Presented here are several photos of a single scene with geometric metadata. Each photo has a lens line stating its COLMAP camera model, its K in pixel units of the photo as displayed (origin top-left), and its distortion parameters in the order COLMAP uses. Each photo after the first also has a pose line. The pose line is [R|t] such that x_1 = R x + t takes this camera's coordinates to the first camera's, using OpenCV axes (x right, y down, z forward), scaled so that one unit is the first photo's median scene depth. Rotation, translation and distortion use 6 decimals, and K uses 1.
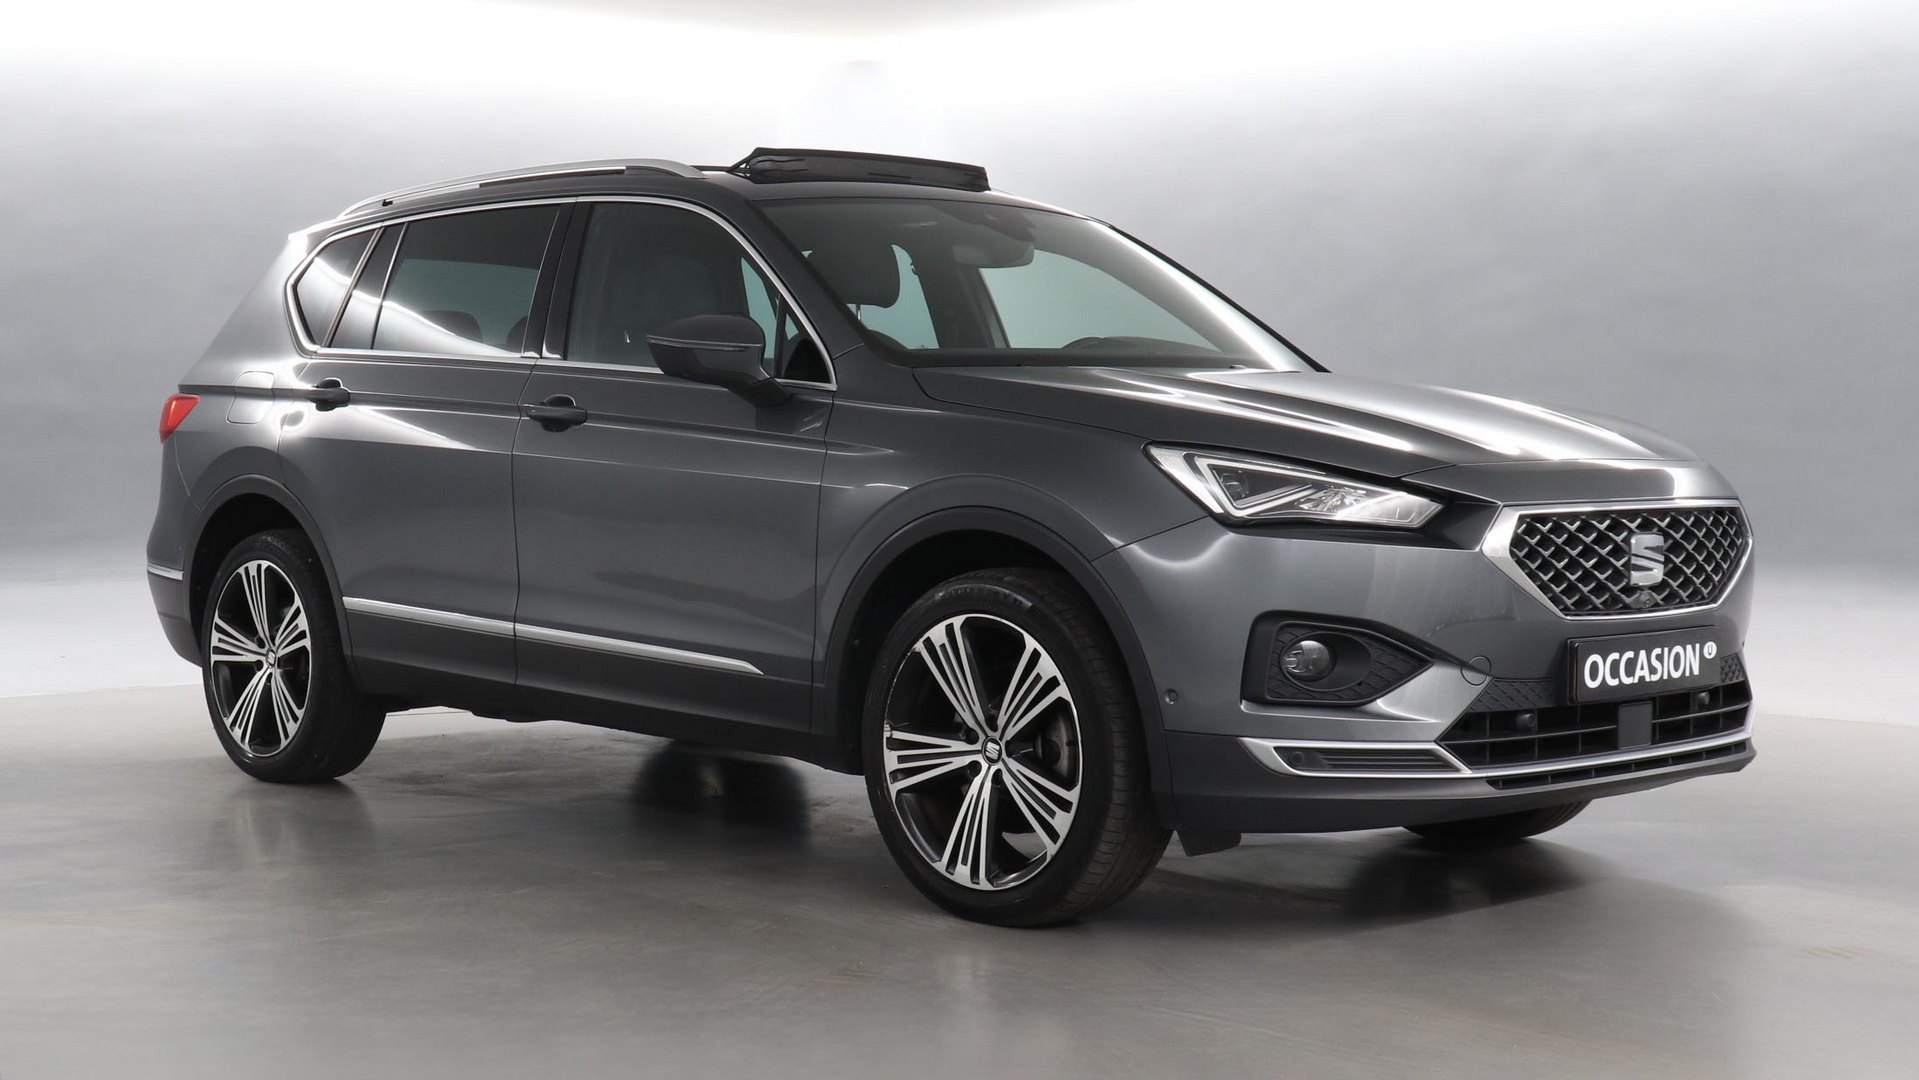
lens RADIAL K [[2852.5, 0, 932.4], [0, 2852.5, 538.7], [0, 0, 1]] dist [0.004624, 0.000705]
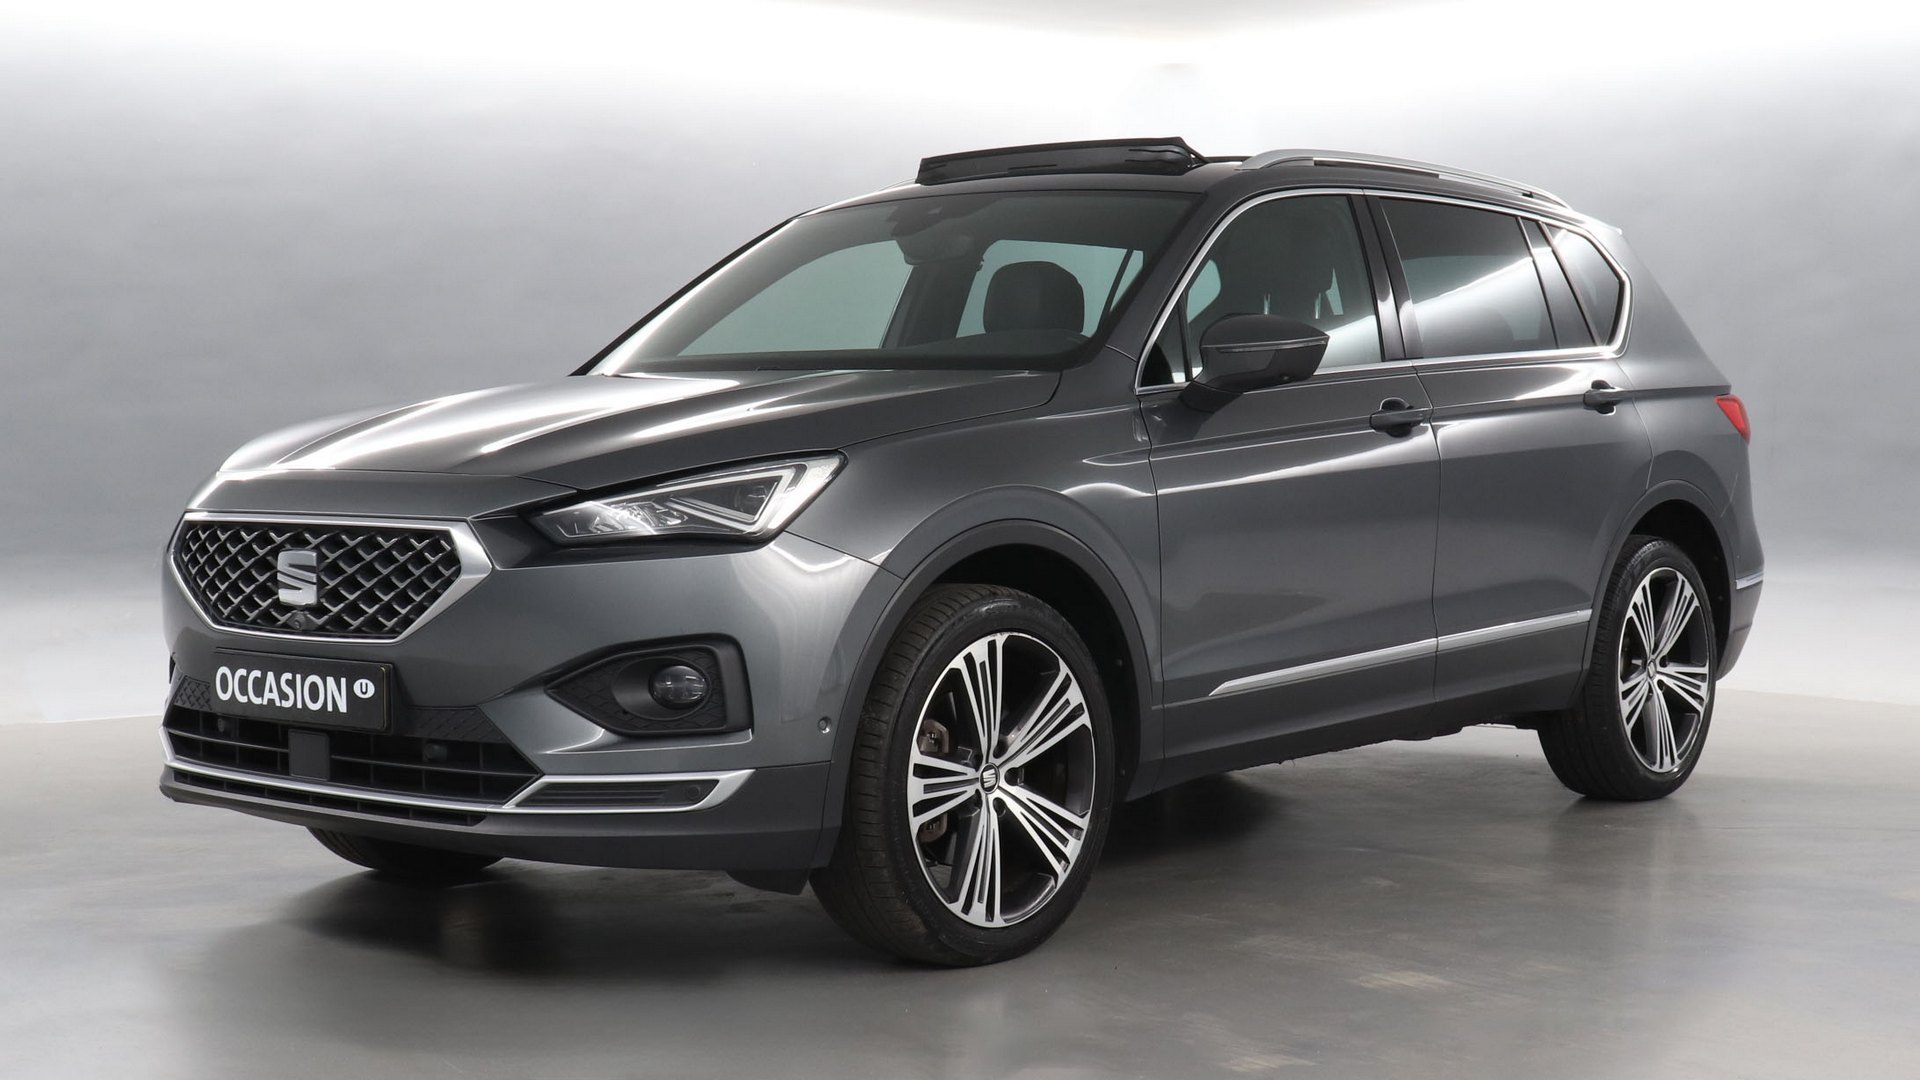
lens RADIAL K [[2999.7, 0, 959.9], [0, 2999.7, 617.5], [0, 0, 1]] dist [0.403601, -10.585951]
pose [[0.116116, 0.057880, -0.991548, 1.251694], [-0.046154, 0.997537, 0.052824, -0.041503], [0.992163, 0.039630, 0.118502, 1.108956]]
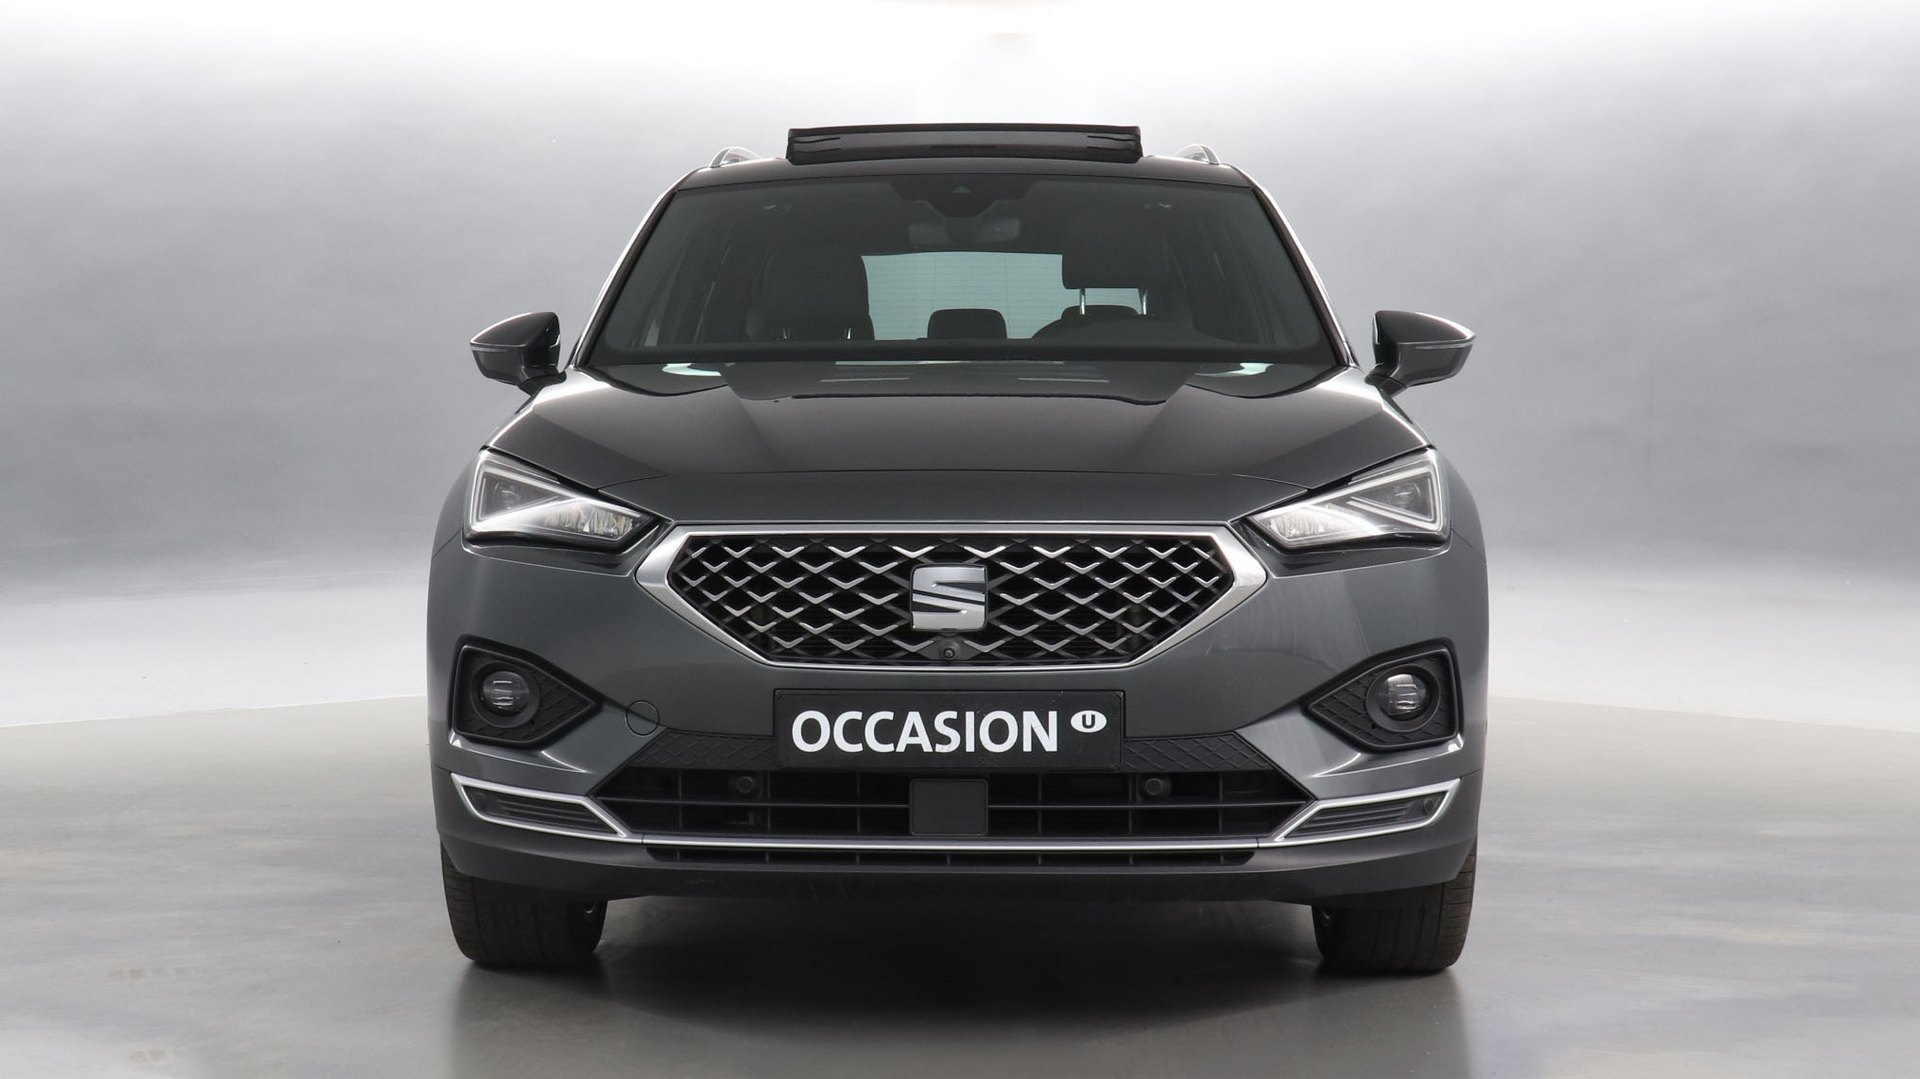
lens RADIAL K [[2854.0, 0, 932.9], [0, 2854.0, 538.2], [0, 0, 1]] dist [0.004624, 0.000705]
pose [[0.687008, 0.027445, -0.726132, 0.826544], [-0.026216, 0.999572, 0.012977, -0.019518], [0.726177, 0.010121, 0.687433, 0.458203]]
